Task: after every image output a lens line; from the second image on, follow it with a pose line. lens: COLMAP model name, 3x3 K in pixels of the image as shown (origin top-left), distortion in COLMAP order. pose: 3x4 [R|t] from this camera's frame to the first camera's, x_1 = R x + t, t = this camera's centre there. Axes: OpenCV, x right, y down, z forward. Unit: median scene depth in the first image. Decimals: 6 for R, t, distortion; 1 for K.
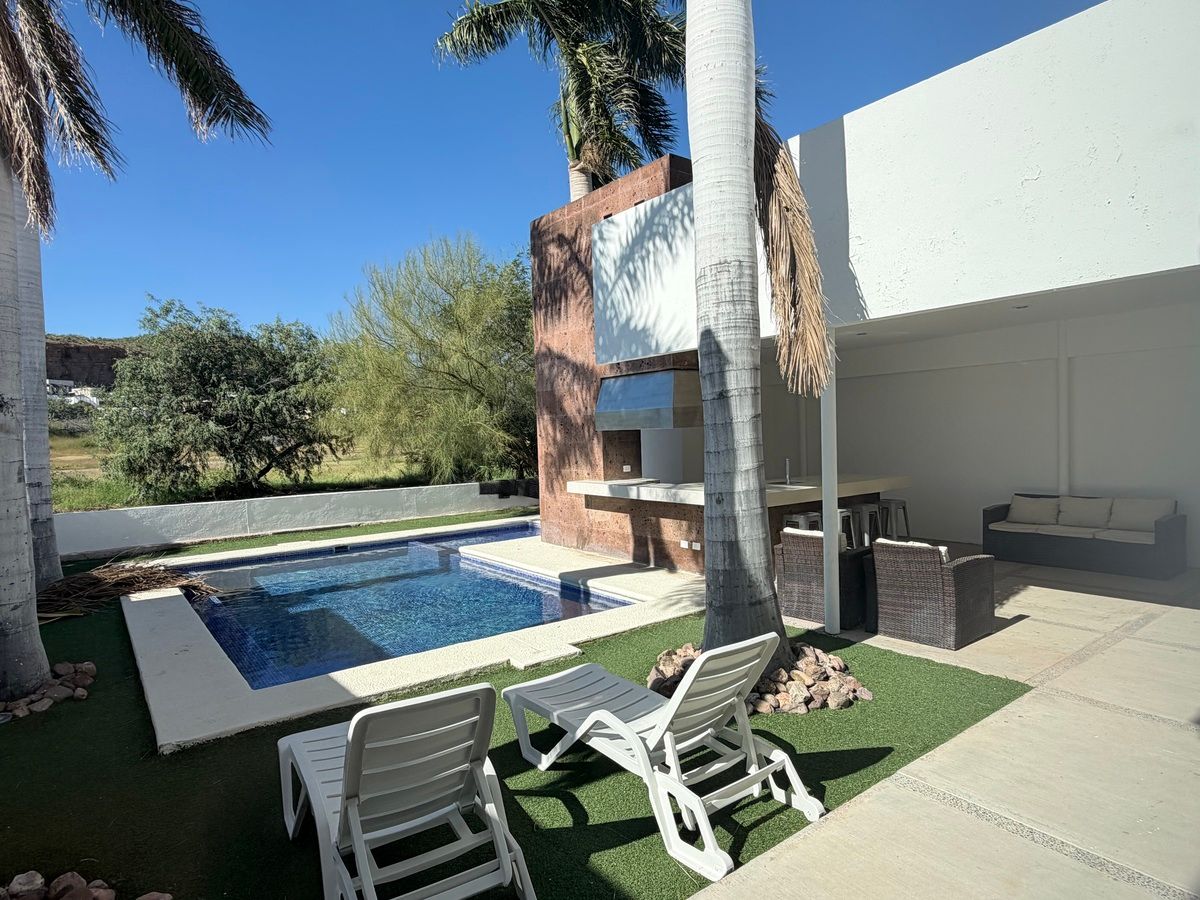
lens RADIAL K [[684.3, 0, 597.6], [0, 684.3, 452.4], [0, 0, 1]] dist [0.001702, -0.001002]
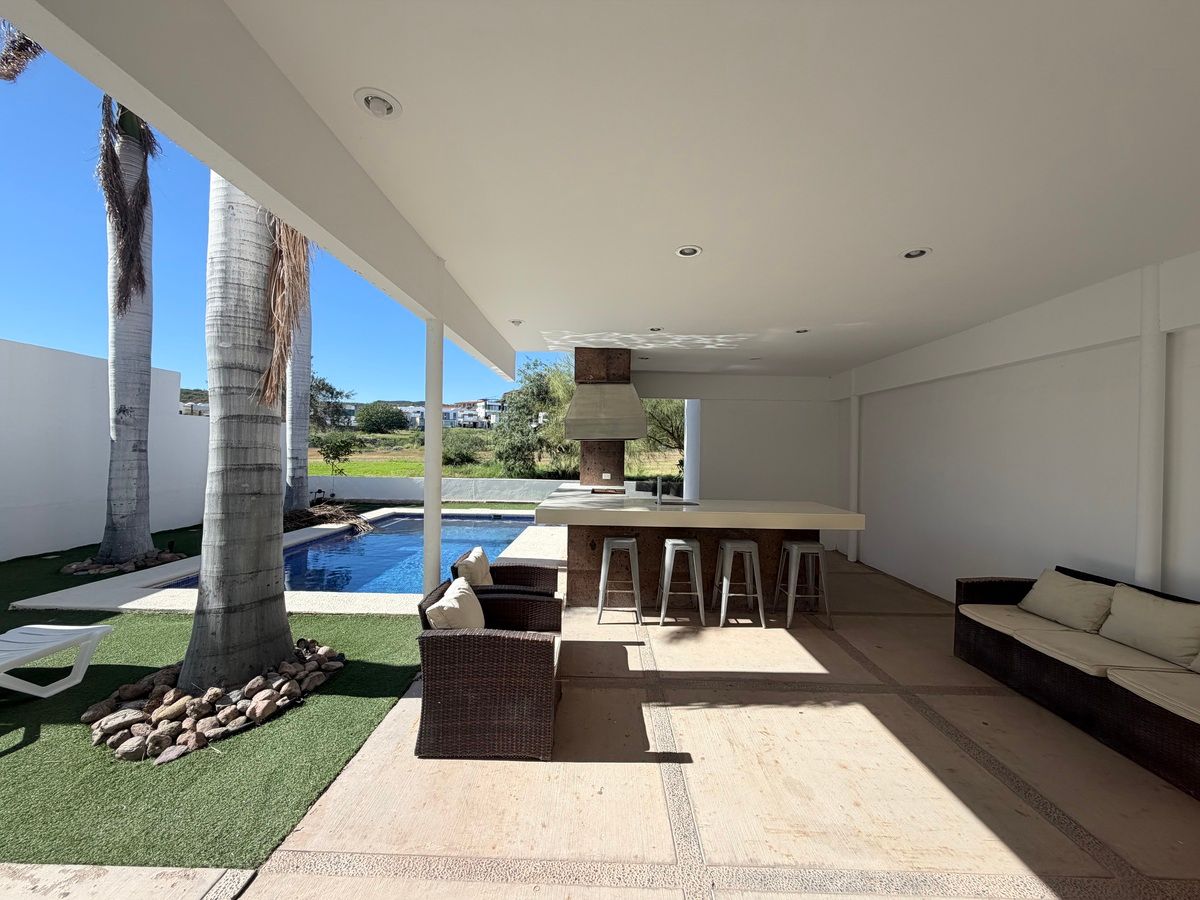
lens RADIAL K [[476.9, 0, 597.1], [0, 476.9, 450.7], [0, 0, 1]] dist [0.001961, -0.000474]
pose [[0.787739, 0.045918, -0.614295, 0.880802], [-0.057457, 0.998348, 0.000947, -0.030730], [0.613324, 0.034550, 0.789076, 0.665368]]
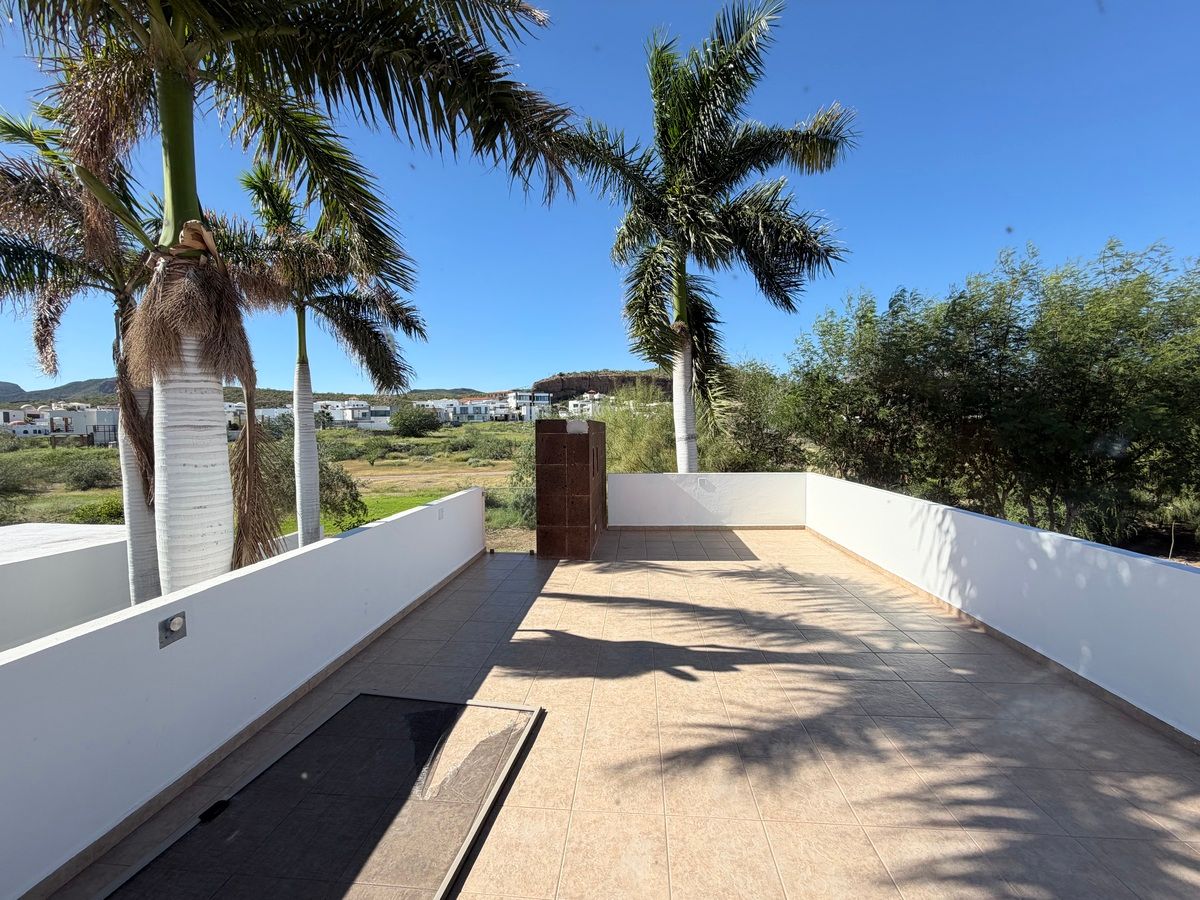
lens RADIAL K [[476.9, 0, 595.7], [0, 476.9, 456.1], [0, 0, 1]] dist [0.001961, -0.000474]
pose [[0.743284, 0.060904, -0.666198, 1.001861], [-0.035029, 0.998024, 0.052157, -0.626280], [0.668059, -0.015431, 0.743949, 0.733798]]
